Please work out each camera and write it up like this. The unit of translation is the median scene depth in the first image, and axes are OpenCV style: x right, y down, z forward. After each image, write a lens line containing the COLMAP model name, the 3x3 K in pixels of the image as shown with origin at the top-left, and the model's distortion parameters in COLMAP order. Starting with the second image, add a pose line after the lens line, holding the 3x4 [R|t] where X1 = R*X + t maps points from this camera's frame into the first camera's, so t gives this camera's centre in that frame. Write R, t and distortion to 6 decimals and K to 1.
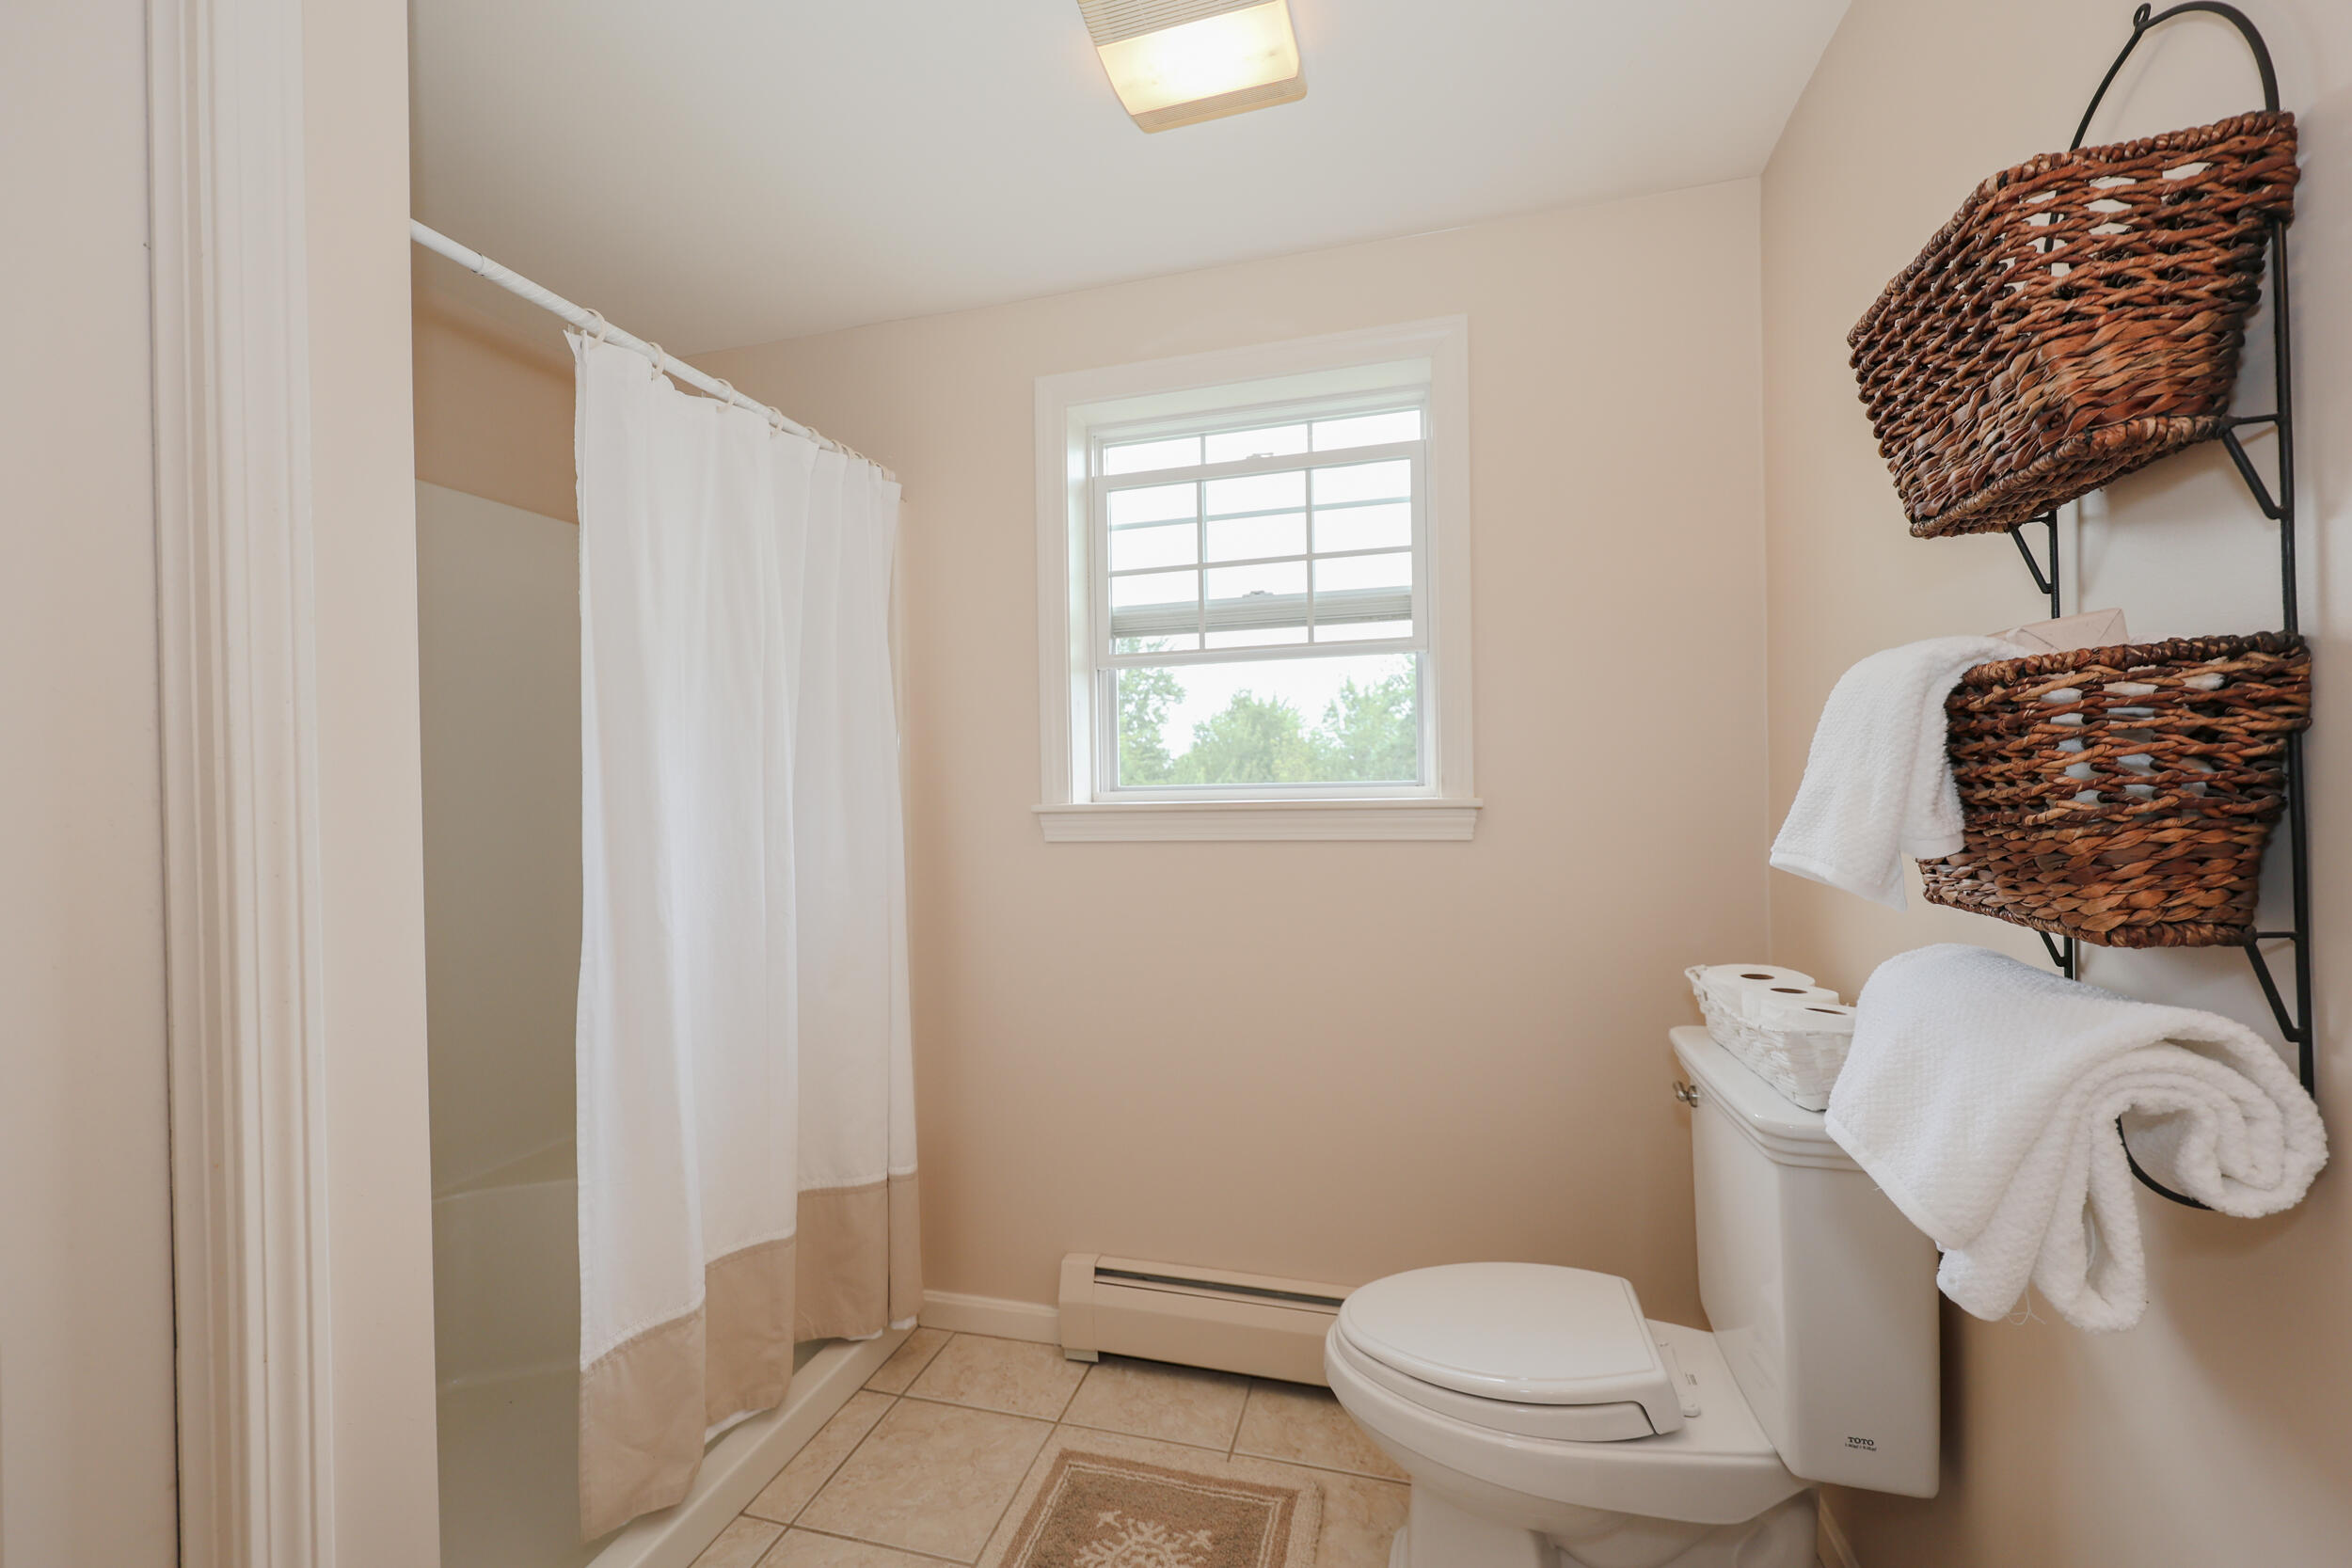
lens RADIAL K [[948.9, 0, 1172.7], [0, 948.9, 788.0], [0, 0, 1]] dist [0.003567, -0.000105]
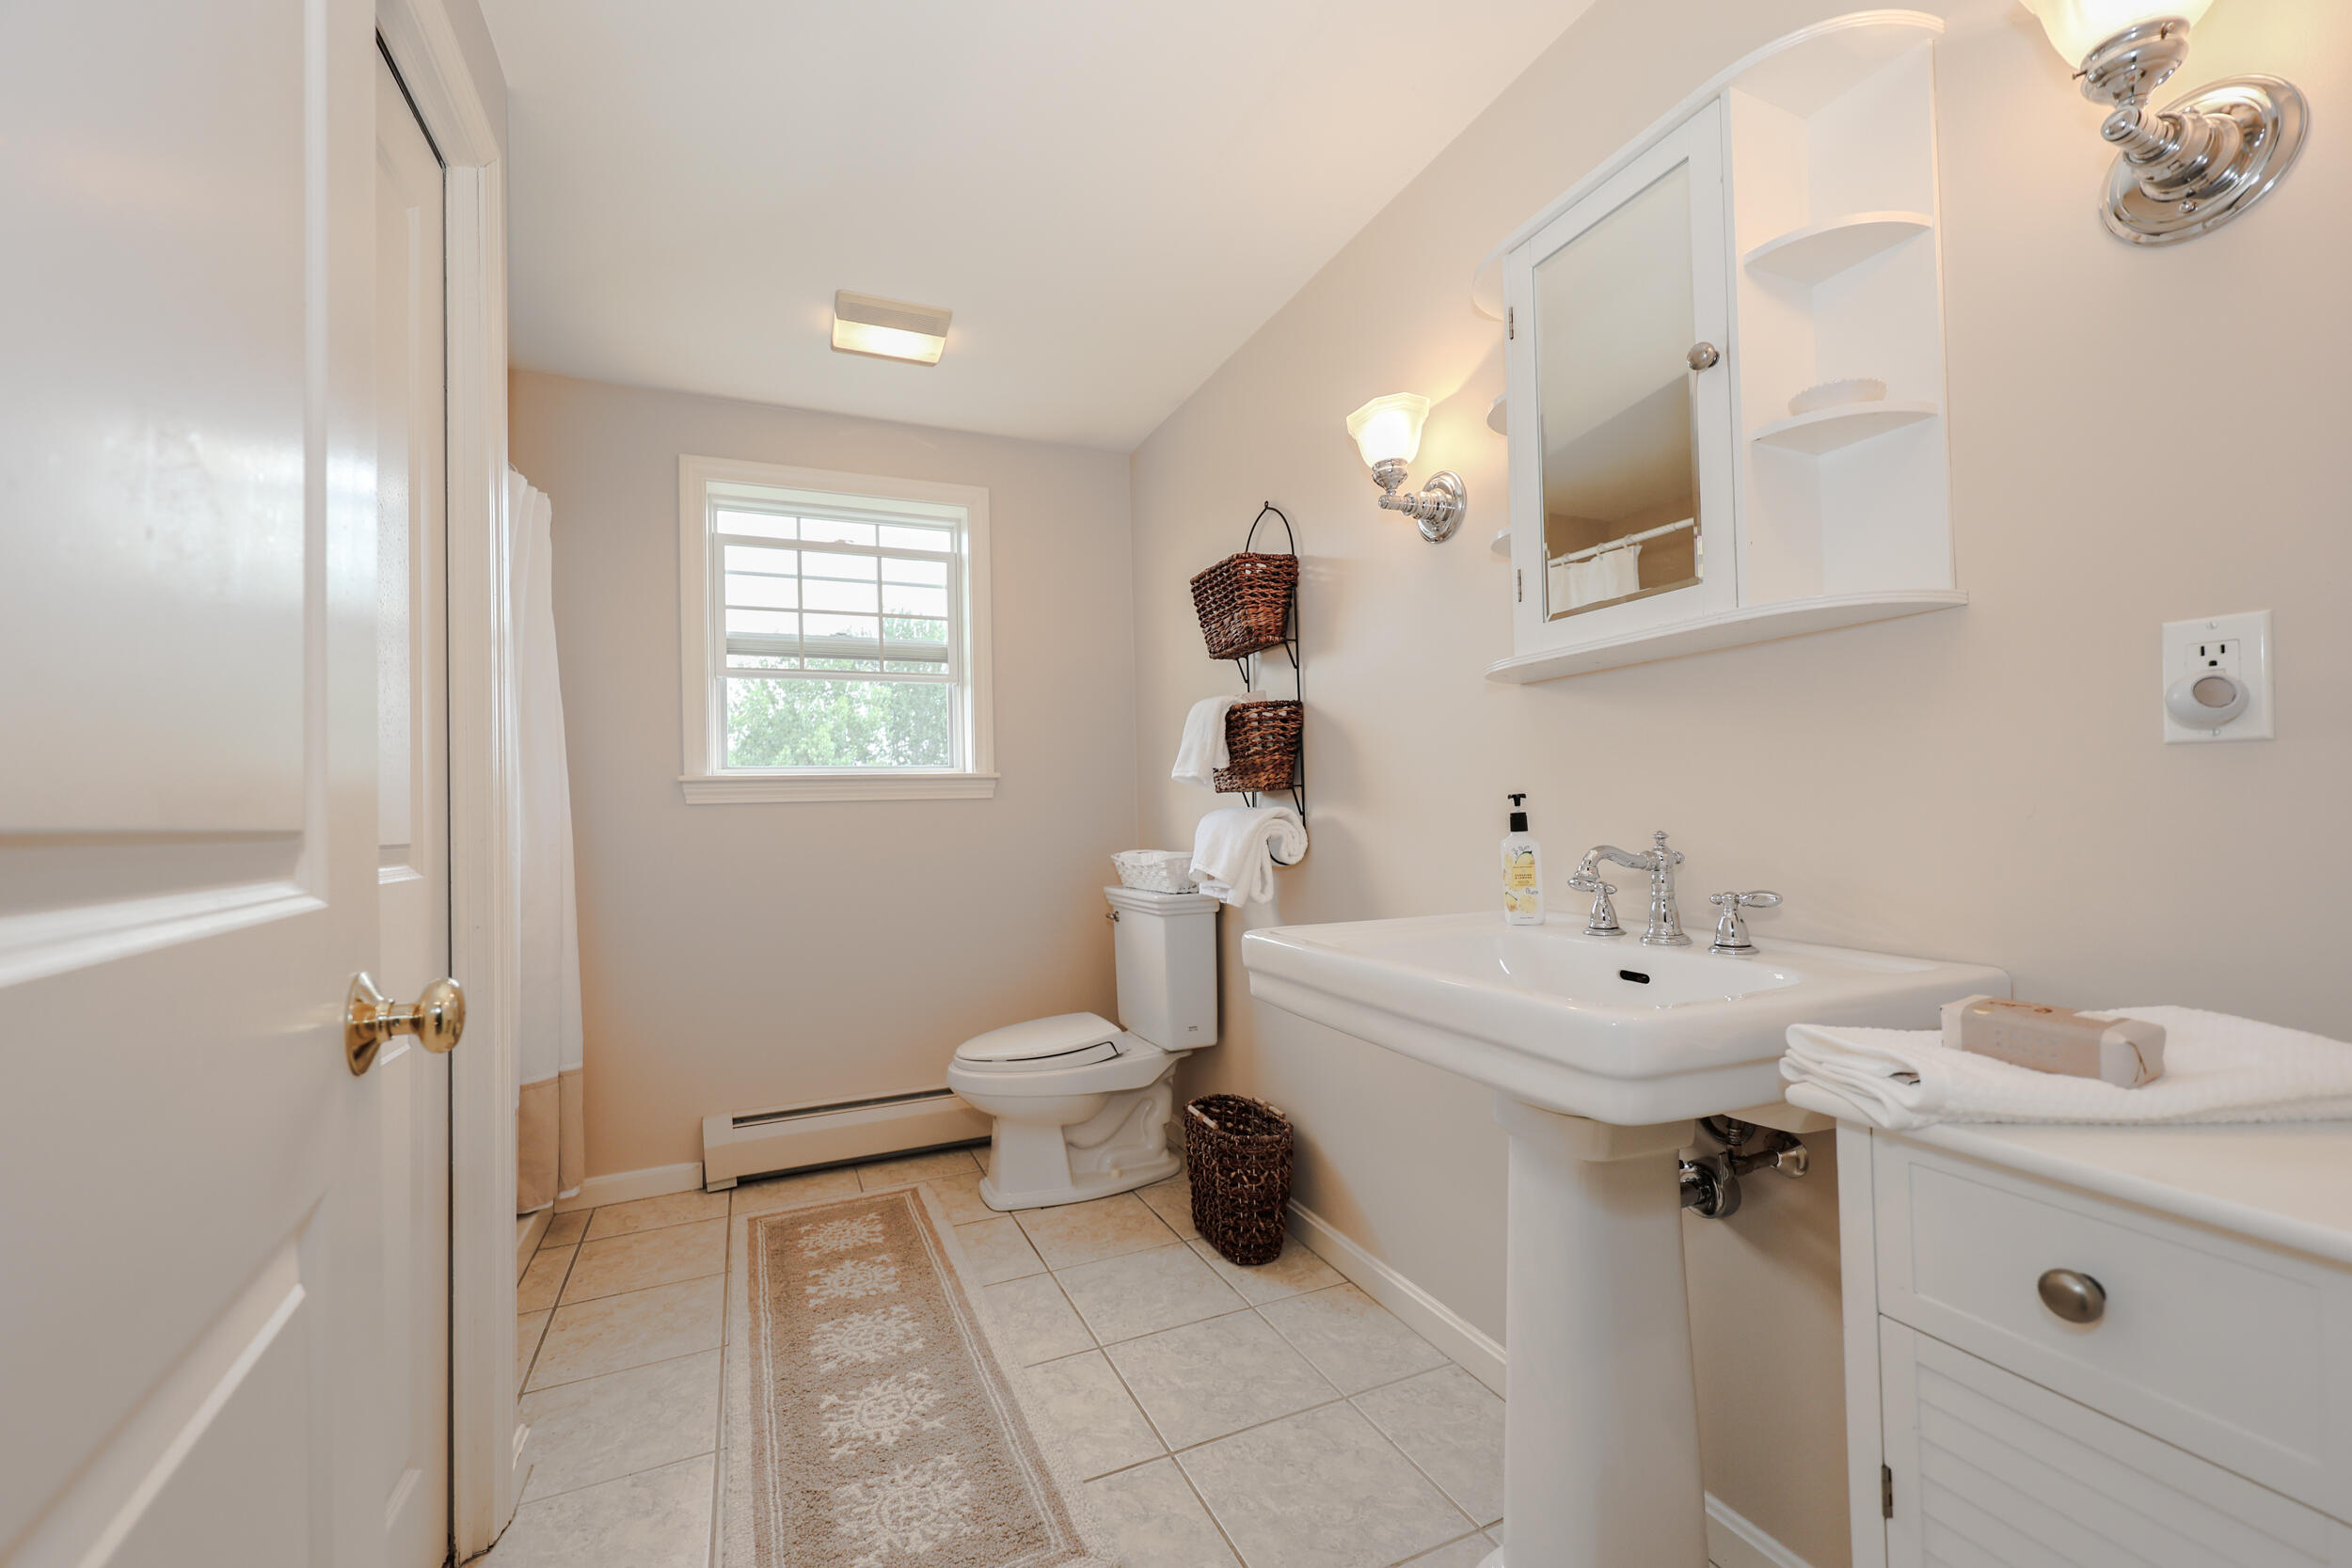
lens RADIAL K [[948.9, 0, 1172.7], [0, 948.9, 788.0], [0, 0, 1]] dist [0.003567, -0.000105]
pose [[0.772797, 0.011405, 0.634551, -1.150718], [0.012052, 0.999395, -0.032640, 0.218114], [-0.634539, 0.032872, 0.772192, -1.141706]]
